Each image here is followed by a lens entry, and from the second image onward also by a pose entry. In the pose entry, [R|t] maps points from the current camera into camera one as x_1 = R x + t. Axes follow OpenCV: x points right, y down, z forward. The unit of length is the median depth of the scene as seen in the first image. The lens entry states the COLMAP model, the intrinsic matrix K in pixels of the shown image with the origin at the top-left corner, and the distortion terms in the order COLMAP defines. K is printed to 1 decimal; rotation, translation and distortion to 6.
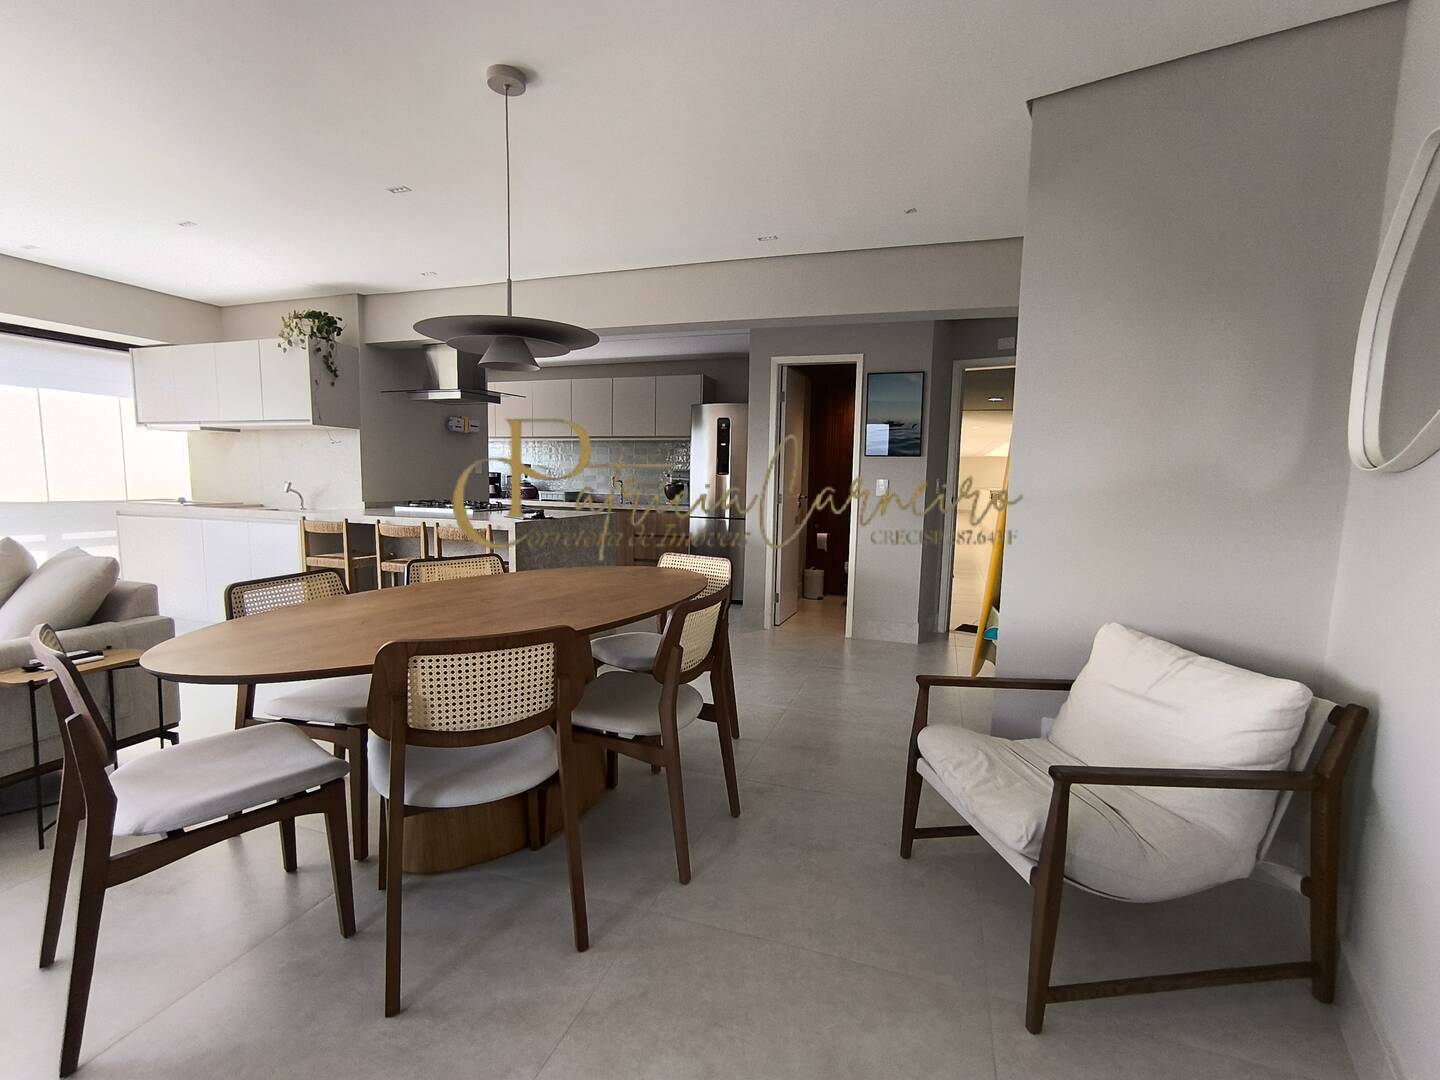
lens RADIAL K [[661.9, 0, 720.0], [0, 661.9, 540.0], [0, 0, 1]] dist [-0.082972, -0.000083]
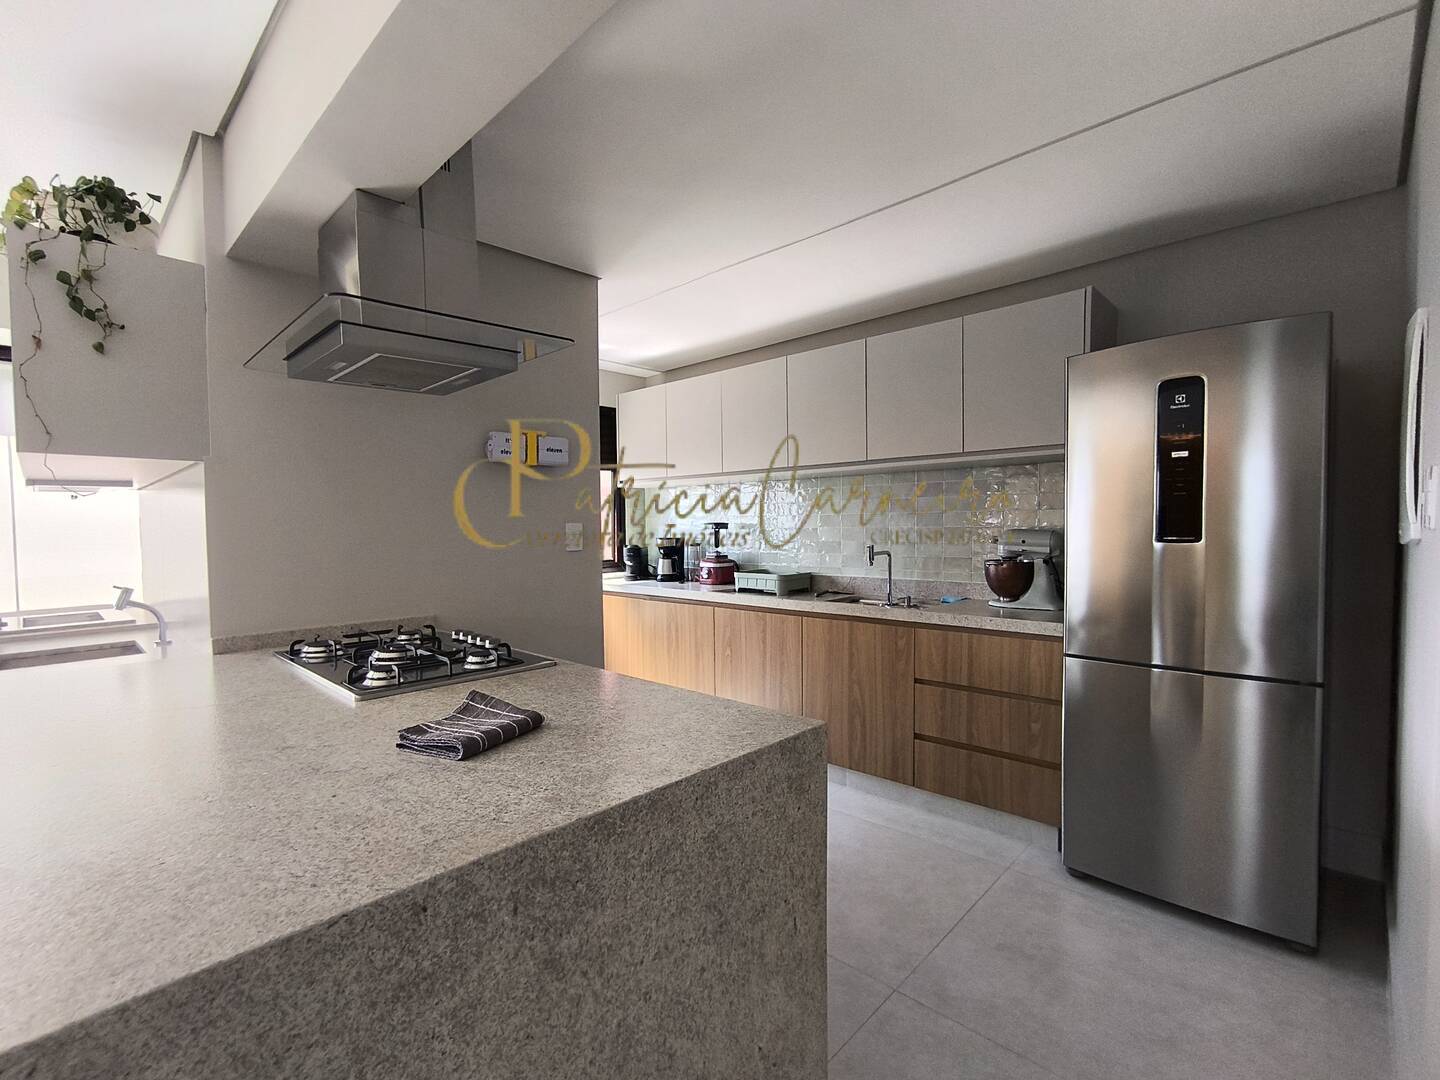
lens RADIAL K [[661.9, 0, 720.0], [0, 661.9, 540.0], [0, 0, 1]] dist [-0.082972, -0.000083]
pose [[0.917568, -0.023798, -0.396866, -0.075228], [-0.005032, 0.997432, -0.071445, -0.065927], [0.397547, 0.067553, 0.915092, 0.527679]]
